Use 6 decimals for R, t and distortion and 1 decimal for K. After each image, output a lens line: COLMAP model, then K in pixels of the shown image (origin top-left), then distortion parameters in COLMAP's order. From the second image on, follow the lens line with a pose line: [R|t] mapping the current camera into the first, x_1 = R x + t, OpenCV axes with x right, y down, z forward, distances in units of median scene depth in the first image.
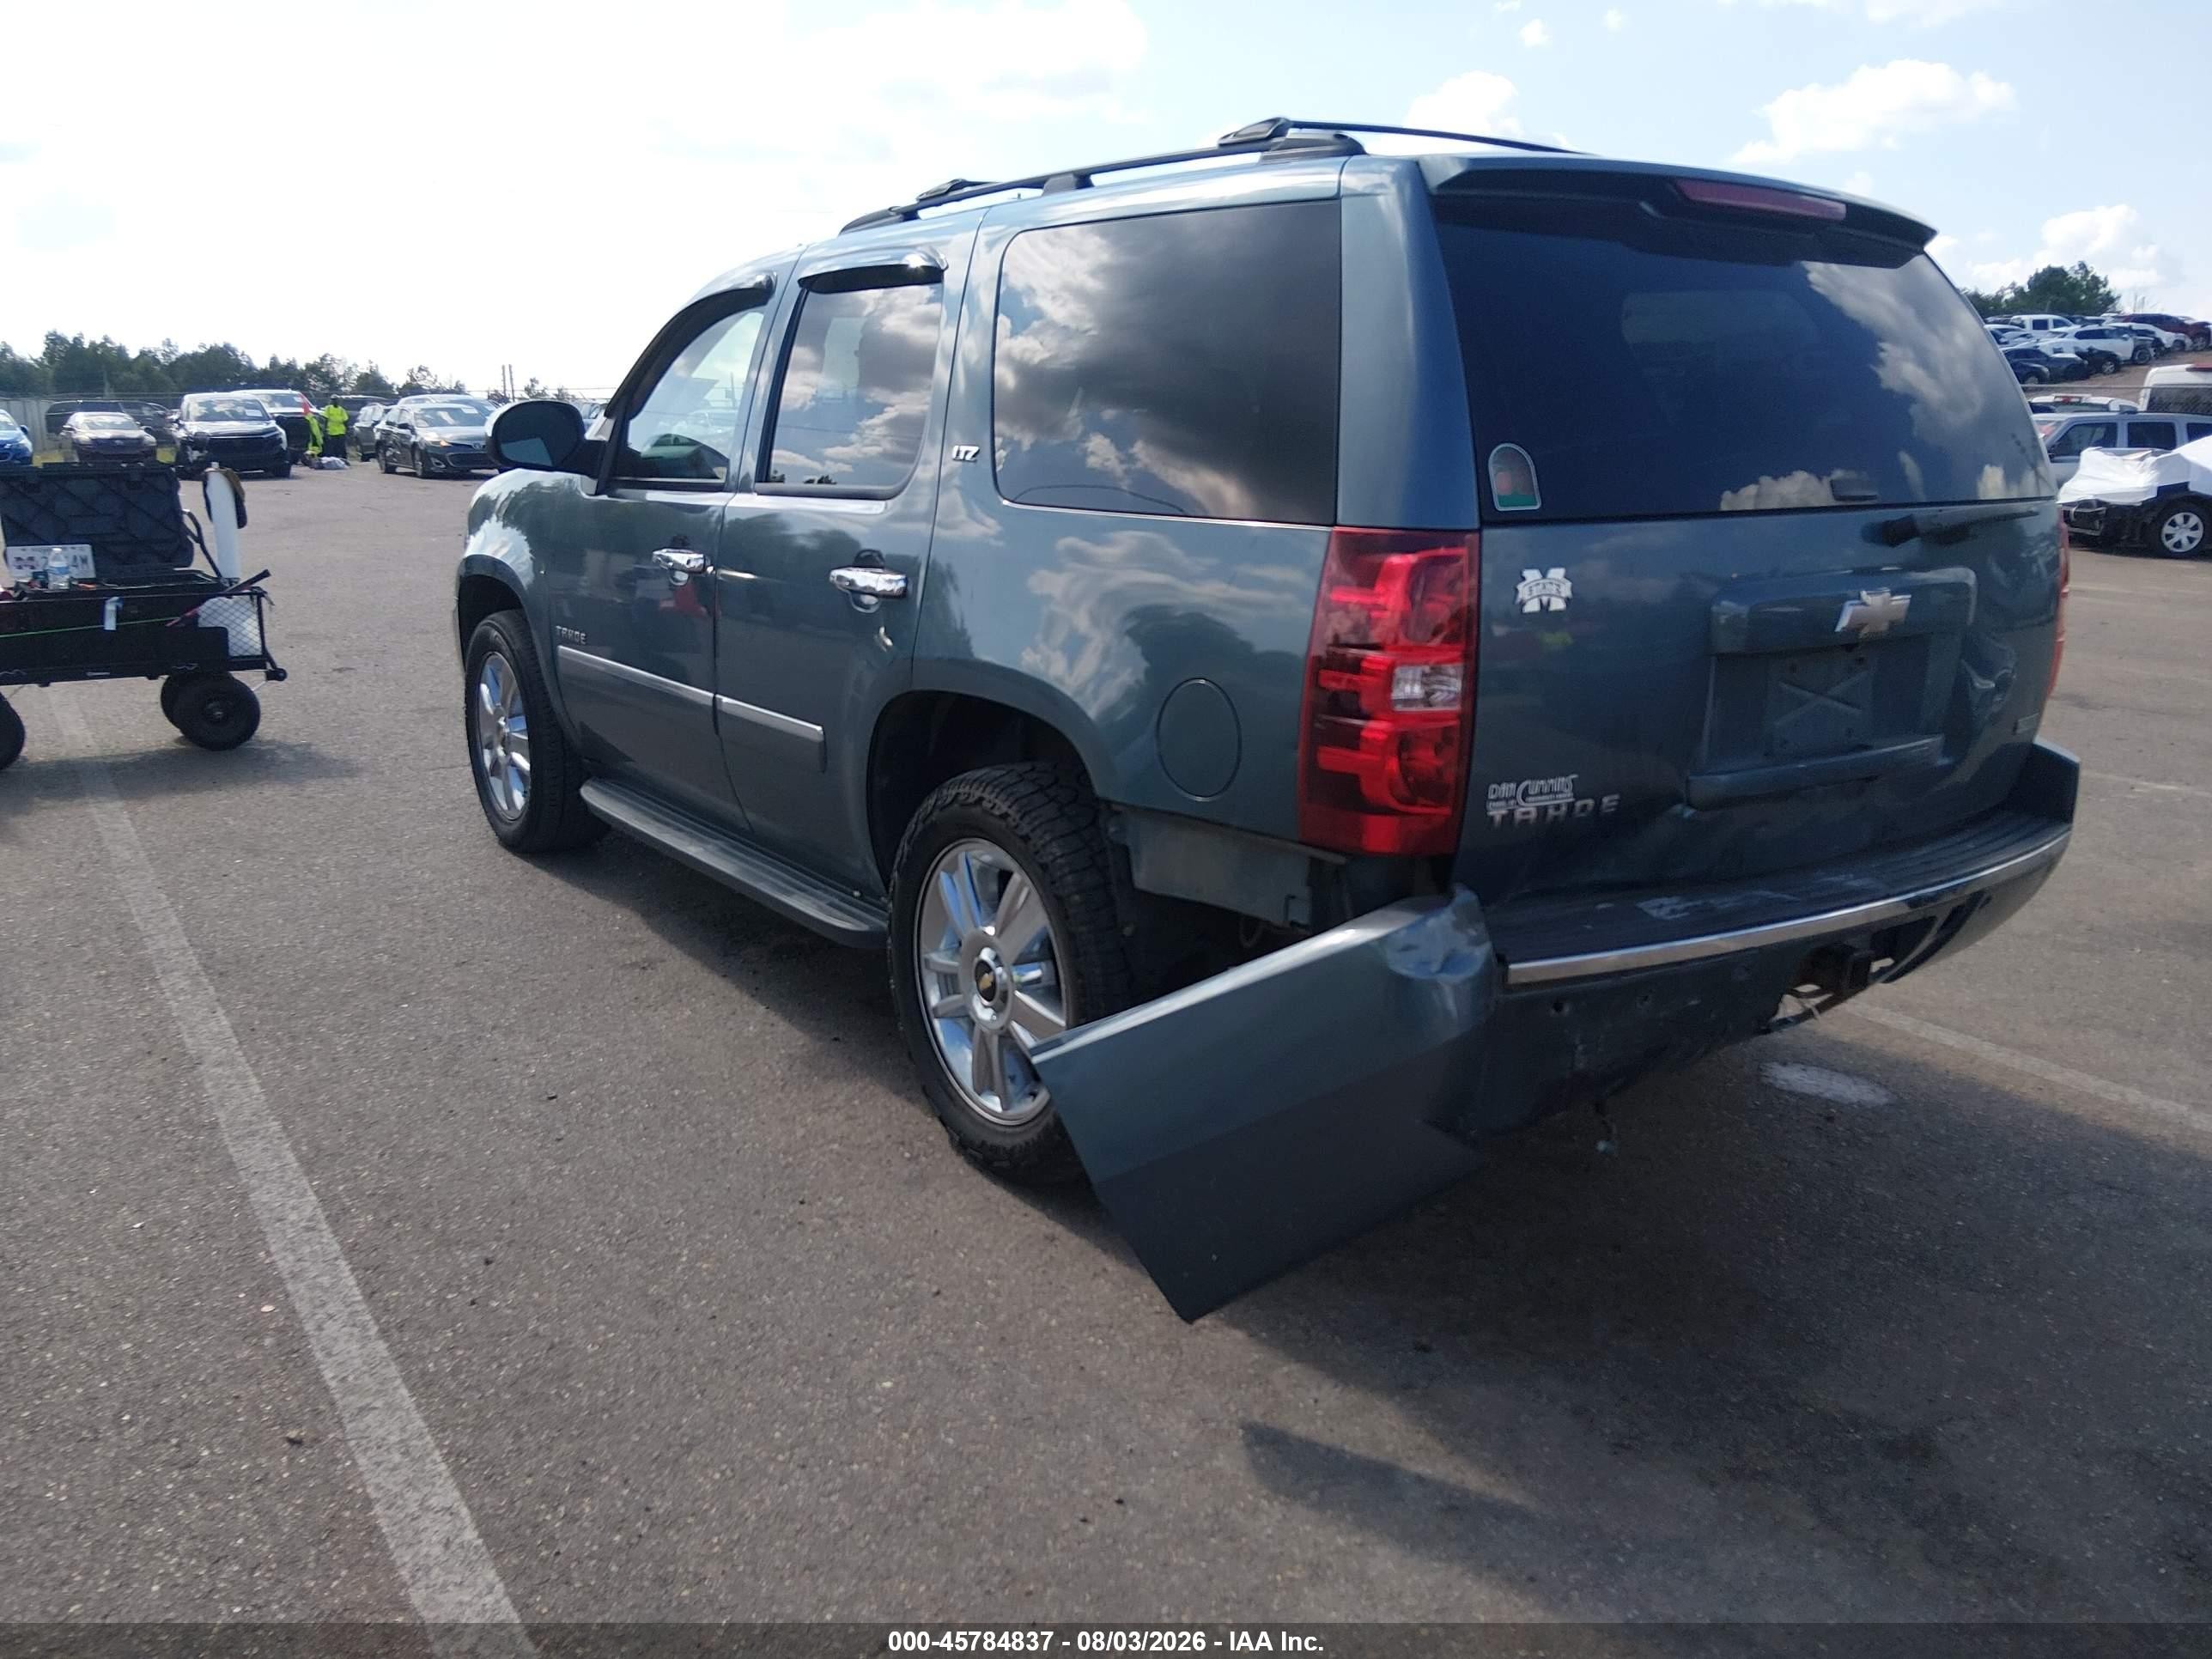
lens RADIAL K [[1653.8, 0, 1106.0], [0, 1653.8, 829.5], [0, 0, 1]] dist [0.081384, -0.127539]
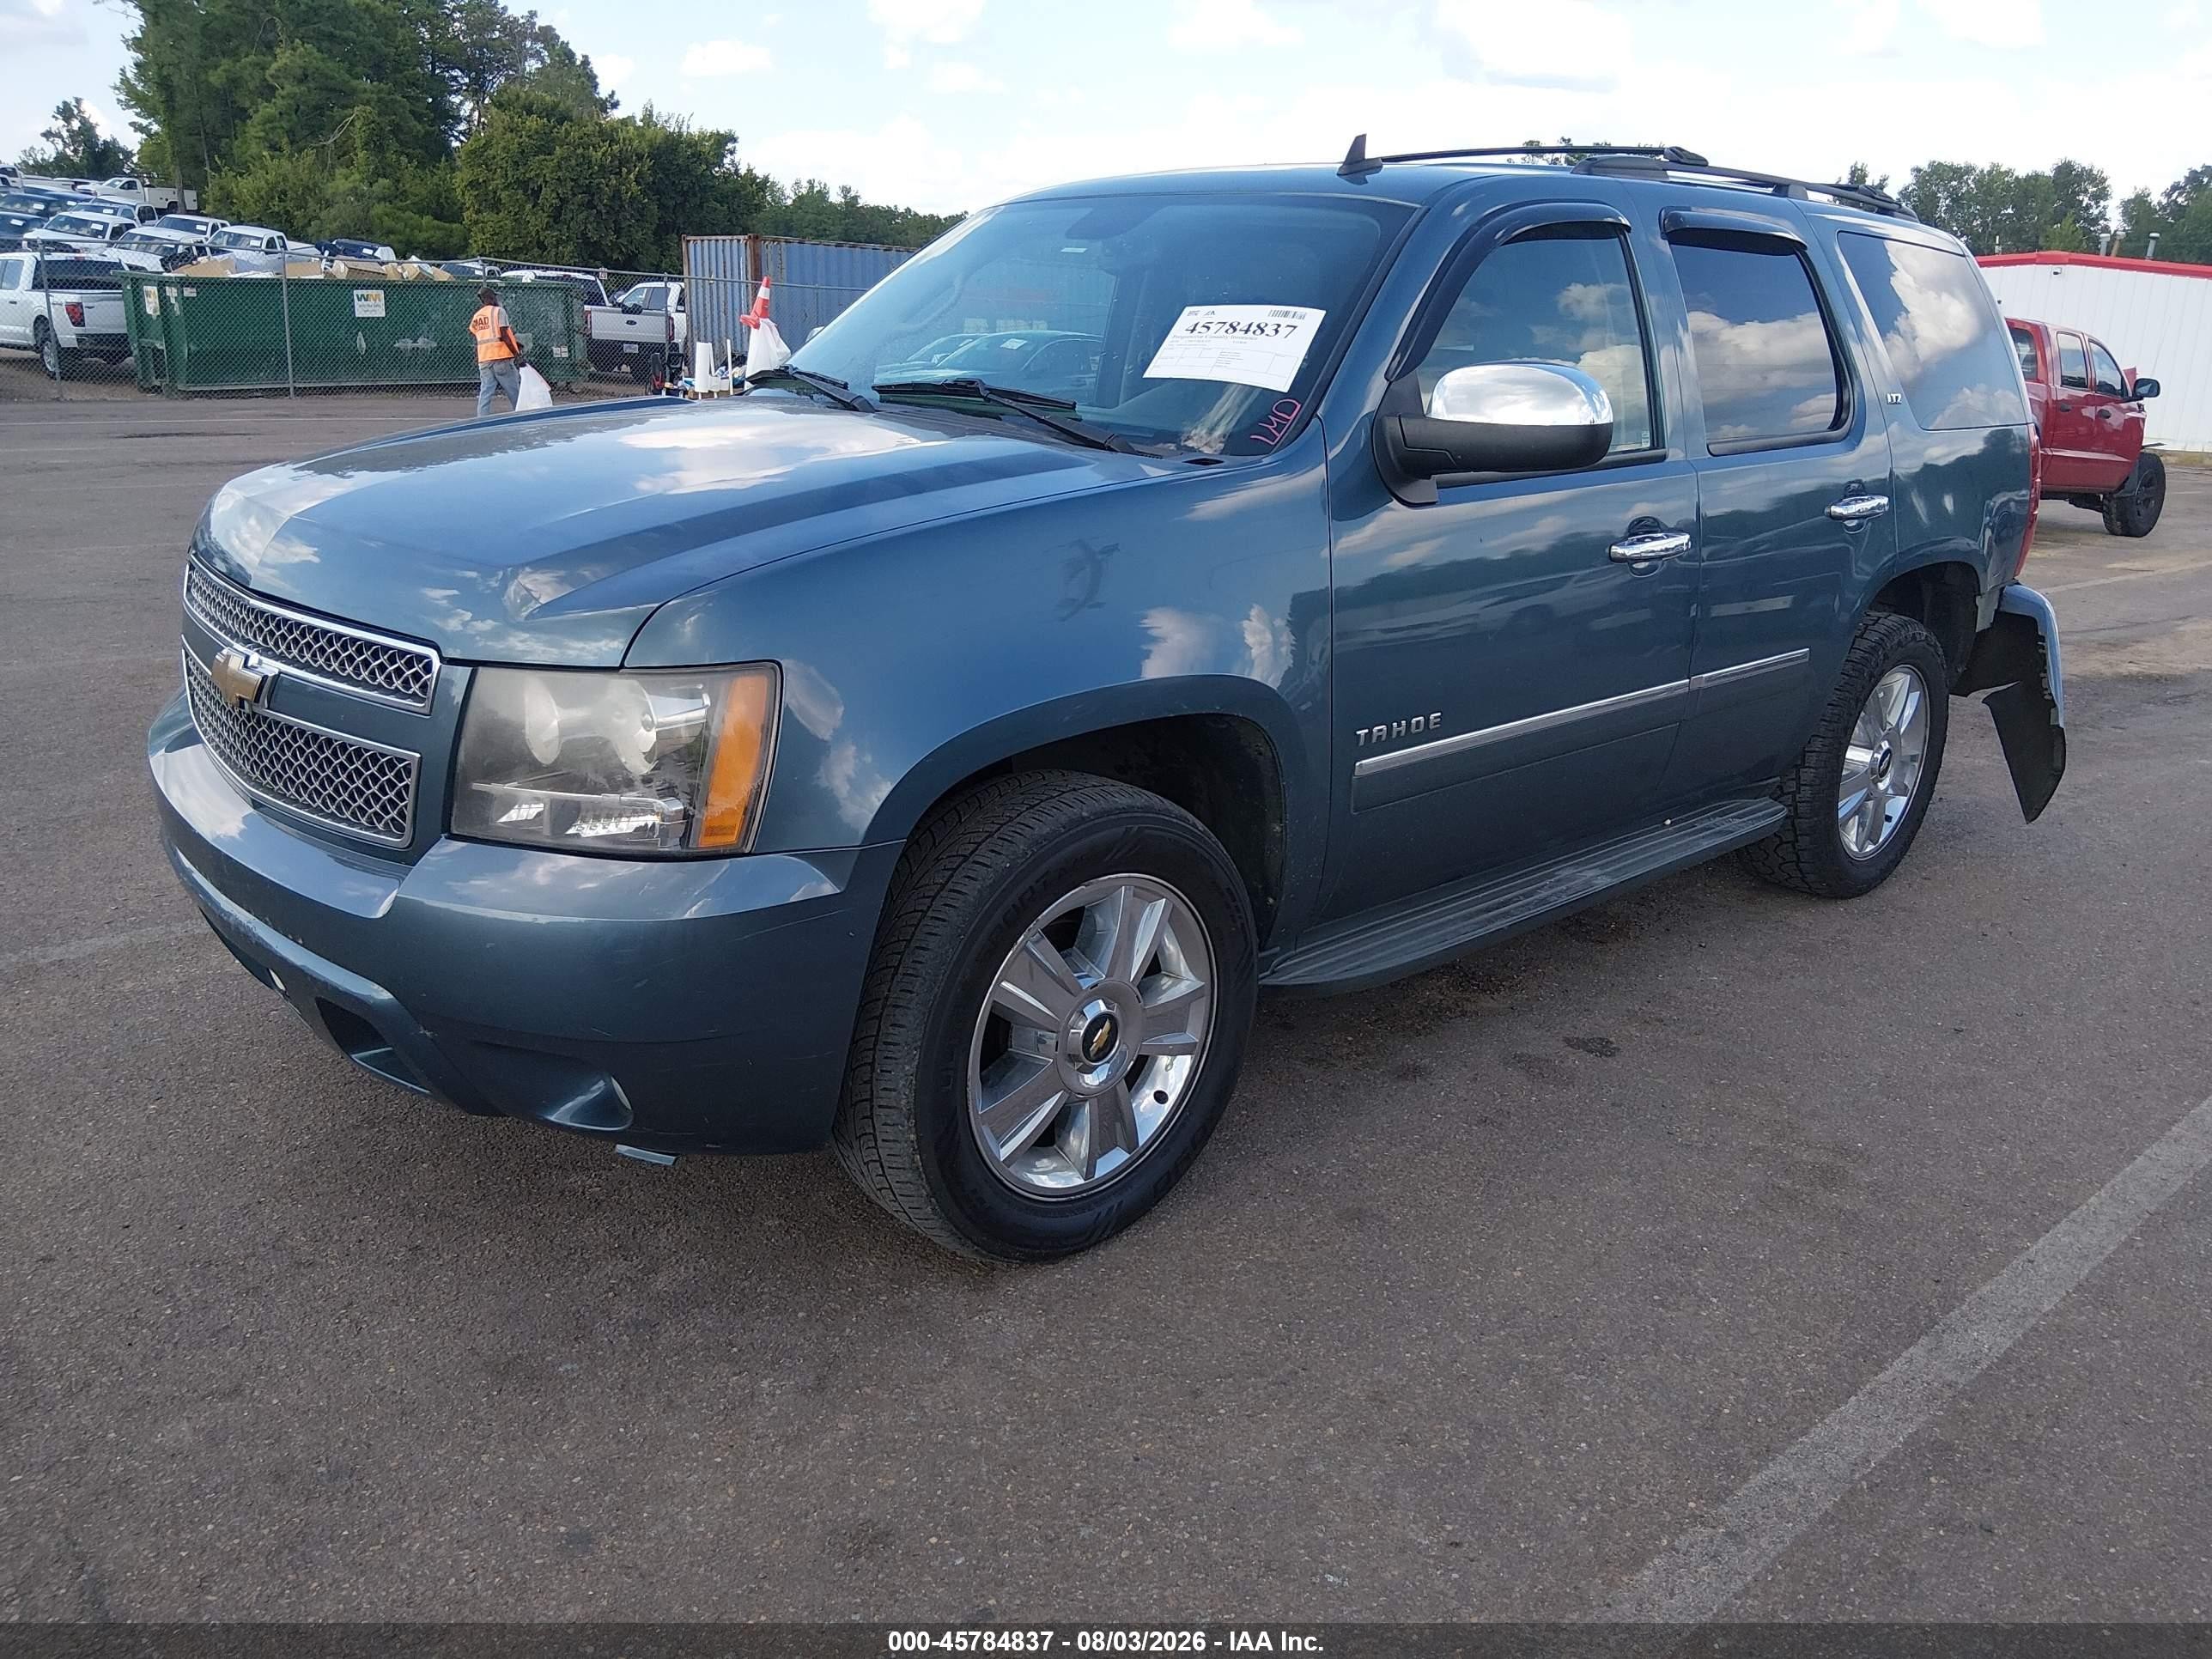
lens RADIAL K [[1653.8, 0, 1106.0], [0, 1653.8, 829.5], [0, 0, 1]] dist [0.081384, -0.127539]
pose [[-0.108857, -0.306847, 0.945513, -1.573749], [0.205157, 0.923753, 0.323405, -0.527119], [-0.972657, 0.229184, -0.037605, 1.943241]]
